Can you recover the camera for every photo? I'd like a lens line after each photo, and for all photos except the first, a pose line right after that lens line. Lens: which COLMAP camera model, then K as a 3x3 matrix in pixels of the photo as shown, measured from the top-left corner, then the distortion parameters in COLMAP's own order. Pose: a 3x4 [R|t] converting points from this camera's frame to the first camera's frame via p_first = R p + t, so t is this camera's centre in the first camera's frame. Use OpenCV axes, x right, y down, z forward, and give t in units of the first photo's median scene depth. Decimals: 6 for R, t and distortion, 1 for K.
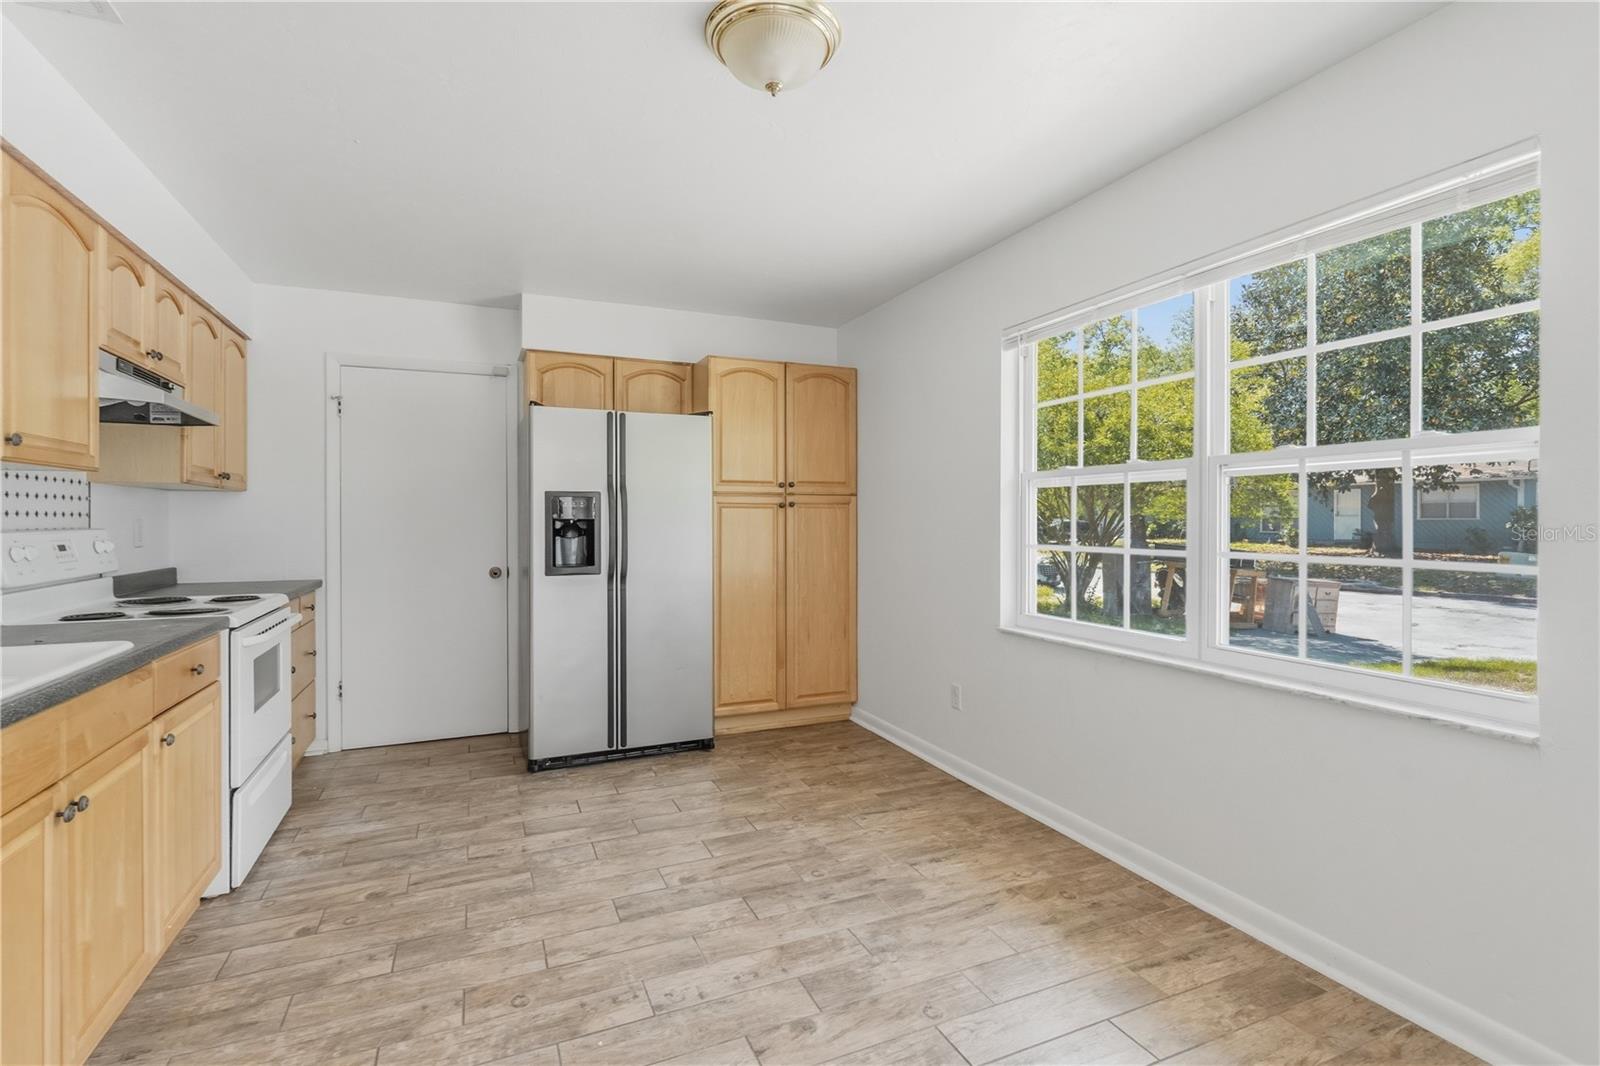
lens RADIAL K [[741.5, 0, 796.9], [0, 741.5, 520.4], [0, 0, 1]] dist [-0.001839, -0.000338]
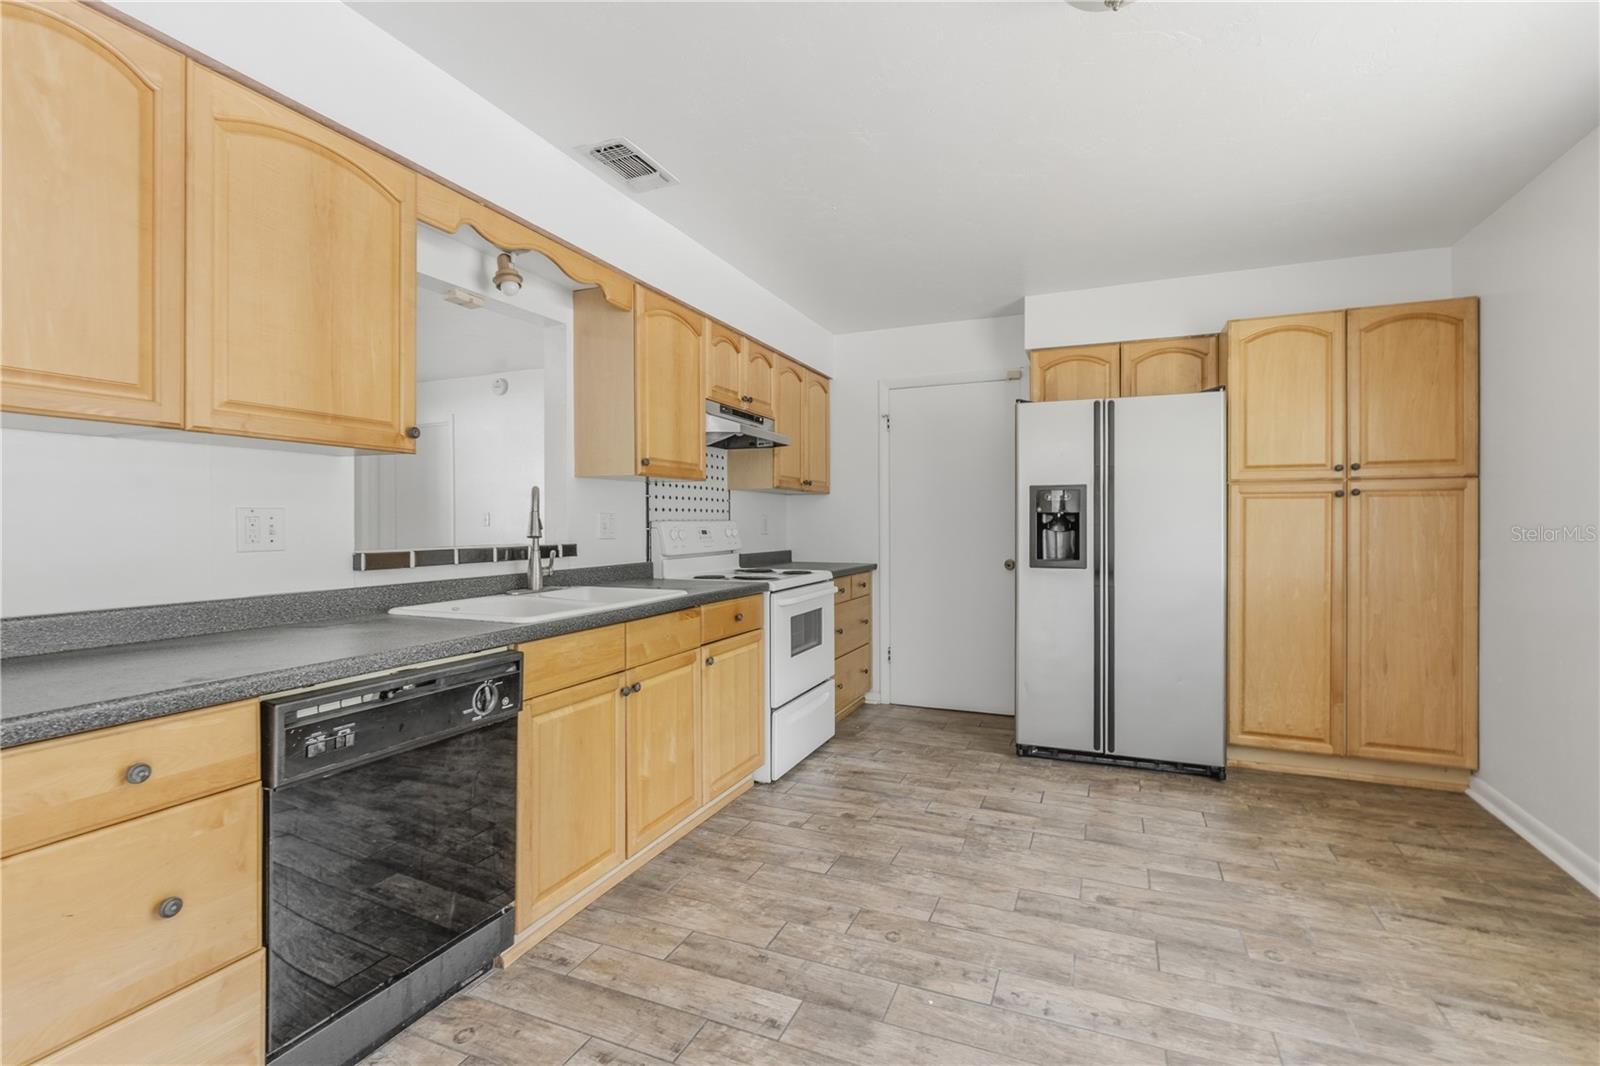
lens RADIAL K [[725.0, 0, 801.1], [0, 725.0, 525.6], [0, 0, 1]] dist [-0.002260, -0.000128]
pose [[0.687374, 0.003866, -0.726293, 0.191884], [-0.000337, 0.999987, 0.005004, 0.012527], [0.726303, -0.003195, 0.687367, 0.086478]]
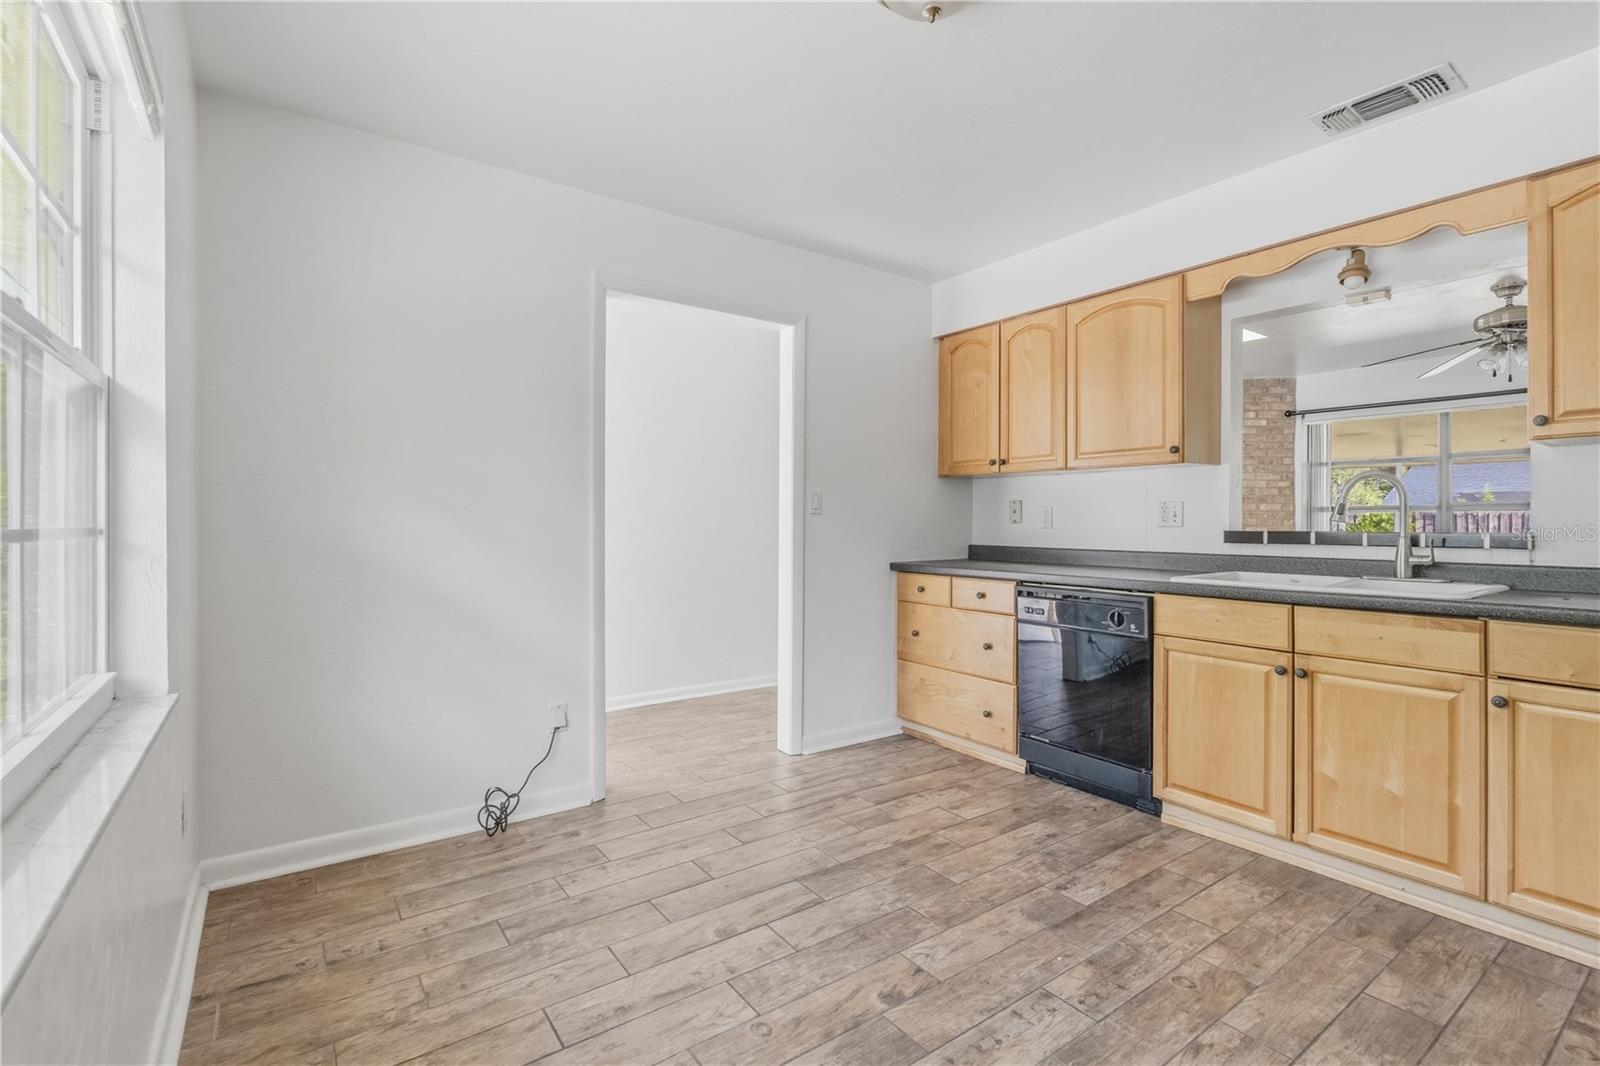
lens RADIAL K [[725.0, 0, 801.1], [0, 725.0, 525.6], [0, 0, 1]] dist [-0.002260, -0.000128]
pose [[-0.977050, 0.000695, -0.213009, 0.185362], [-0.000695, 0.999979, 0.006450, 0.028878], [0.213009, 0.006450, -0.977029, 1.069724]]
